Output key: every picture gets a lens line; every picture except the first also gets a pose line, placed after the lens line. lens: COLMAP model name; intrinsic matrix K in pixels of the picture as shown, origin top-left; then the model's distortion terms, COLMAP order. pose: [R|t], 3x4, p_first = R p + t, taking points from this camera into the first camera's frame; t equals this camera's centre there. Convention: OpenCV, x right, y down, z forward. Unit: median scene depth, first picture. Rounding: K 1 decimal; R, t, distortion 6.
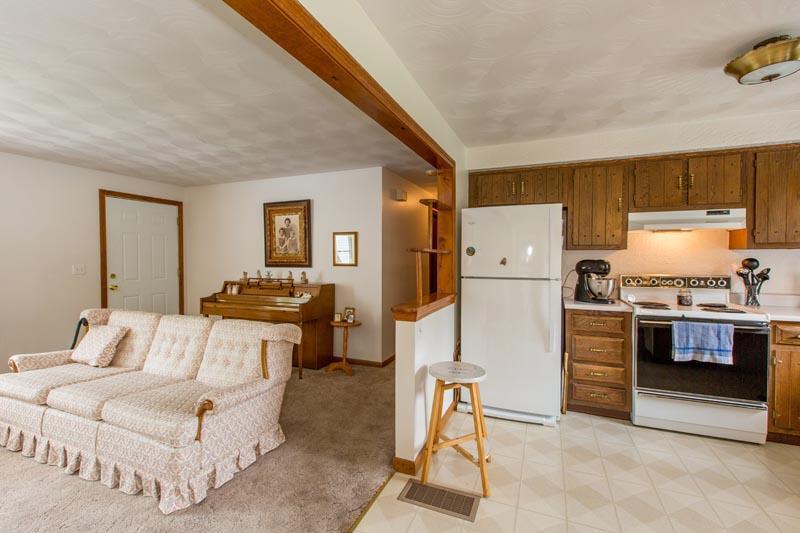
lens RADIAL K [[354.7, 0, 400.0], [0, 354.7, 266.5], [0, 0, 1]] dist [-0.001034, -0.000222]
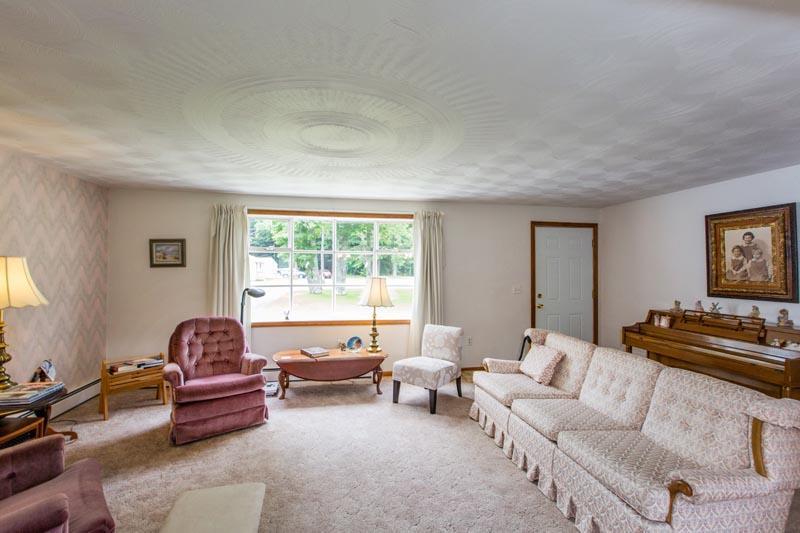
lens RADIAL K [[354.7, 0, 400.0], [0, 354.7, 266.5], [0, 0, 1]] dist [-0.001034, -0.000222]
pose [[0.541954, -0.002351, -0.840405, -0.112752], [-0.023341, 0.999568, -0.017848, -0.044078], [0.840084, 0.029289, 0.541665, 0.002747]]
